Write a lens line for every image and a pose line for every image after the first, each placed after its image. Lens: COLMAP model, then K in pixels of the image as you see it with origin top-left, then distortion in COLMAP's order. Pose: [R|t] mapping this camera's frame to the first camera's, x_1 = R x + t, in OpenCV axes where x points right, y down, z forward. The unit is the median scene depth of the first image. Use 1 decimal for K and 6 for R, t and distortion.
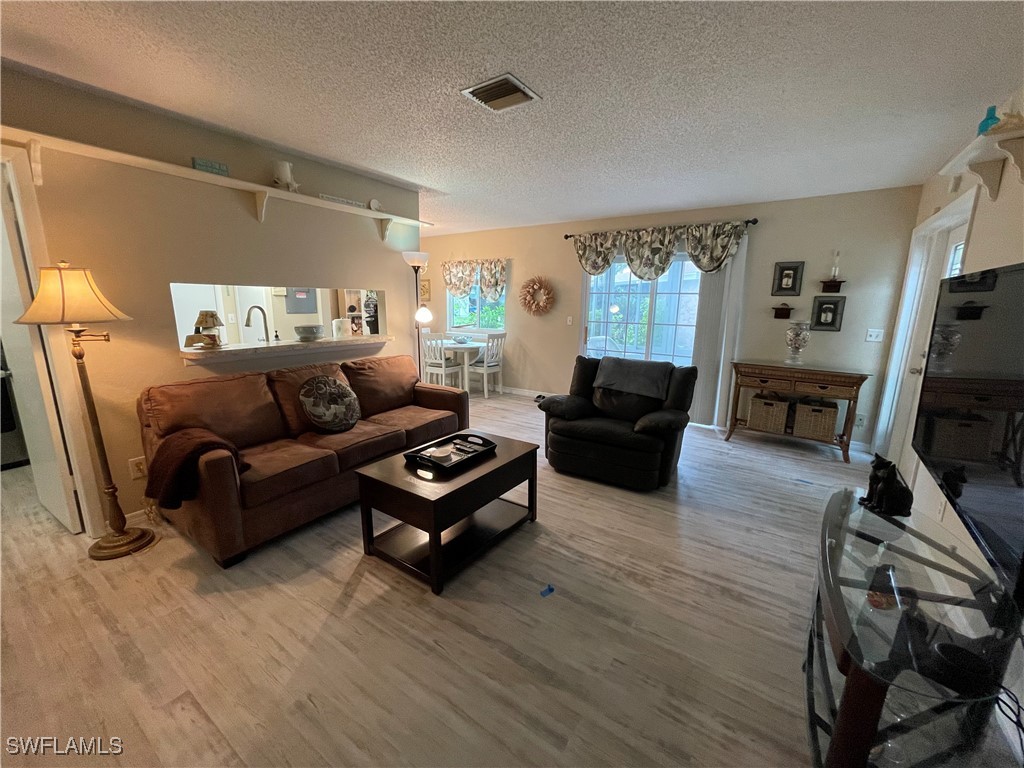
lens RADIAL K [[413.0, 0, 510.1], [0, 413.0, 385.7], [0, 0, 1]] dist [-0.005980, 0.002757]
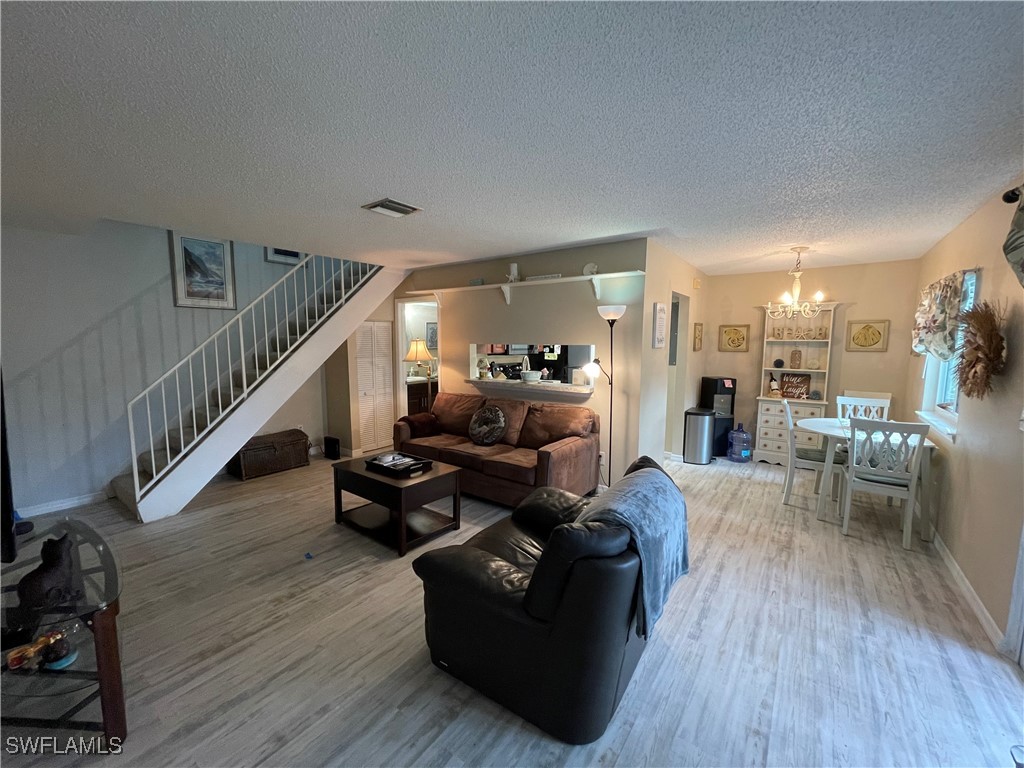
lens RADIAL K [[413.0, 0, 507.2], [0, 413.0, 387.5], [0, 0, 1]] dist [-0.005980, 0.002757]
pose [[-0.040102, 0.098291, -0.994349, 0.717750], [-0.203737, 0.973439, 0.104441, -0.183015], [0.978204, 0.206774, -0.019011, 0.792344]]
